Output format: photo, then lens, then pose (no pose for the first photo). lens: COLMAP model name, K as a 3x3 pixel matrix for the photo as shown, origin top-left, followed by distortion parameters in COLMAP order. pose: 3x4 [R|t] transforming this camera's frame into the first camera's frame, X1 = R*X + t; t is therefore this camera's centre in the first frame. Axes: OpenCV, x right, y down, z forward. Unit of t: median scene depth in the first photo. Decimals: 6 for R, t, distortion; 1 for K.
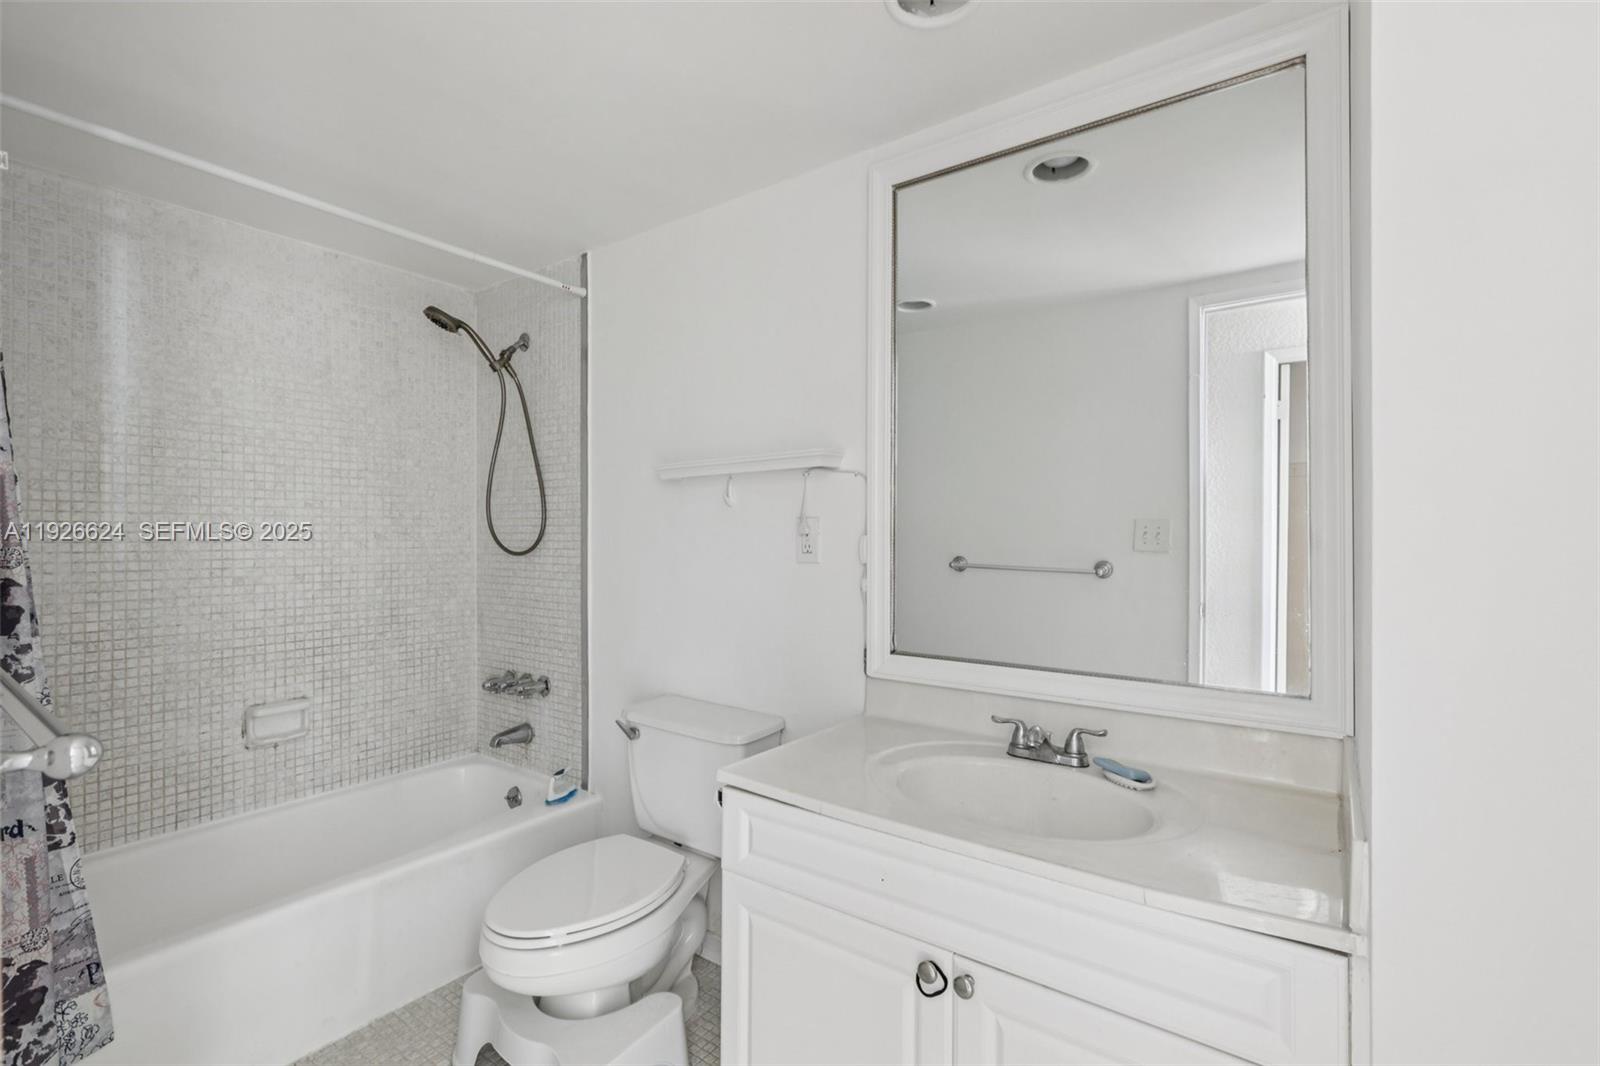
lens RADIAL K [[719.6, 0, 797.6], [0, 719.6, 528.9], [0, 0, 1]] dist [-0.003999, 0.002618]
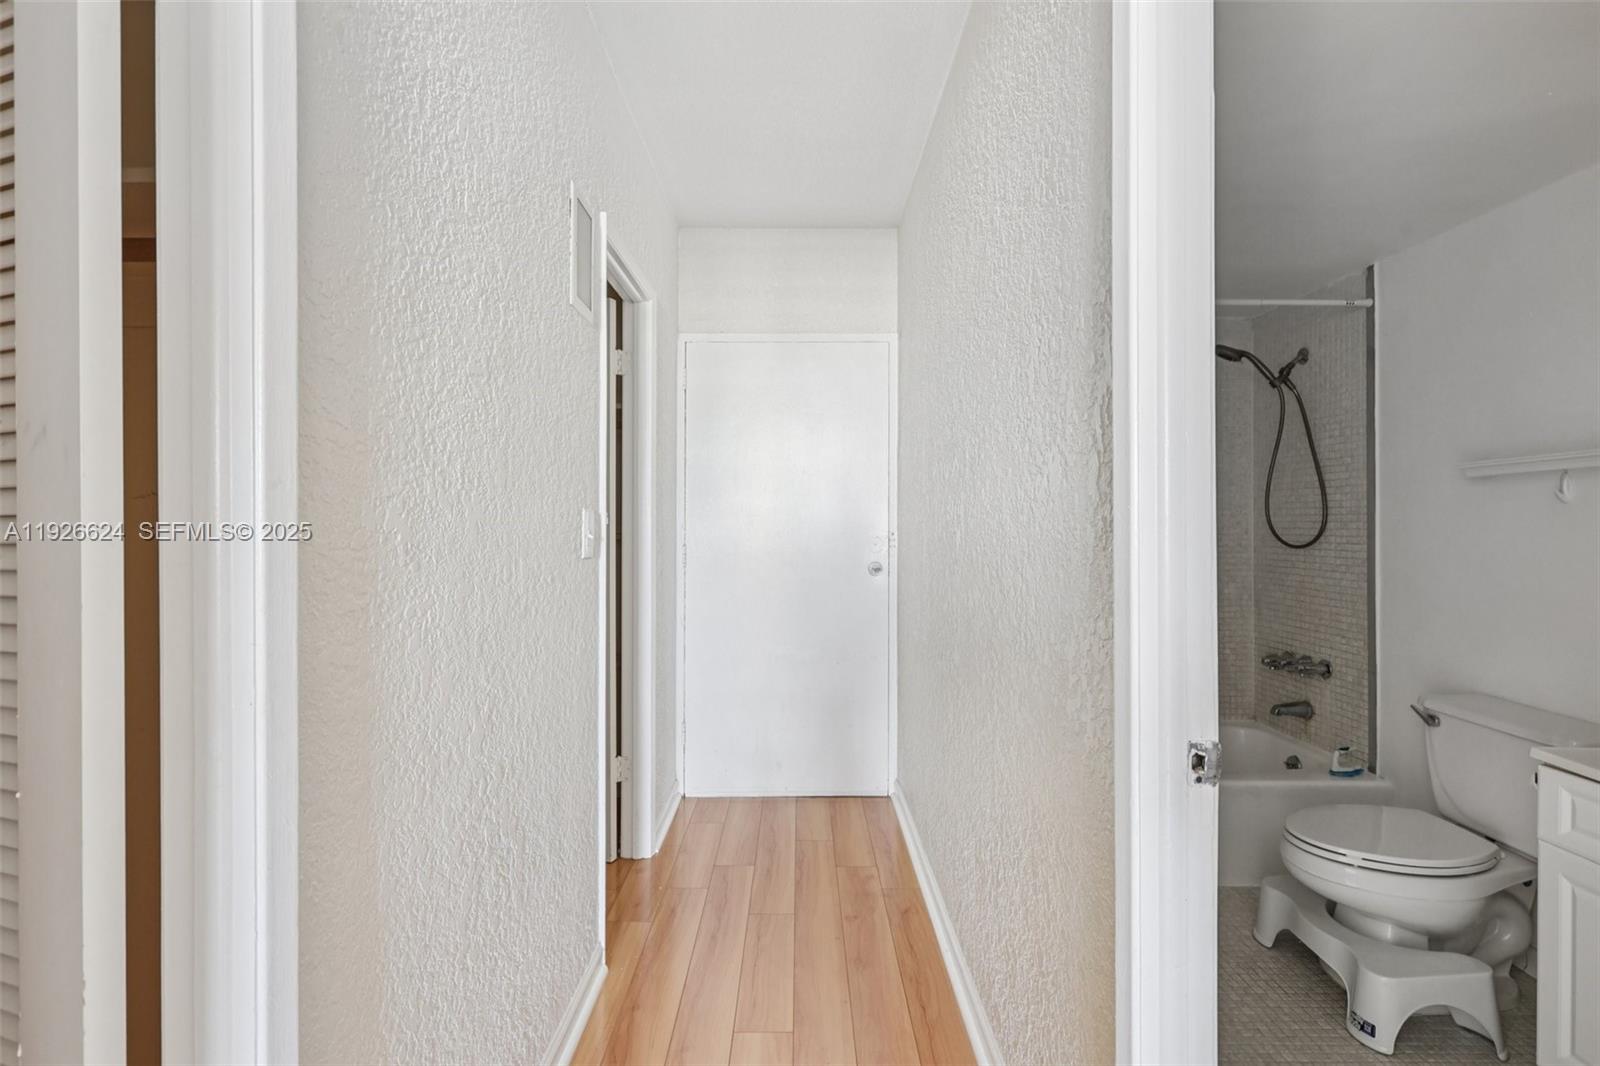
lens RADIAL K [[719.6, 0, 797.2], [0, 719.6, 521.0], [0, 0, 1]] dist [-0.003999, 0.002618]
pose [[0.582967, -0.002019, -0.812493, 0.066613], [0.004161, 0.999991, 0.000501, -0.009697], [0.812485, -0.003673, 0.582970, -0.287773]]
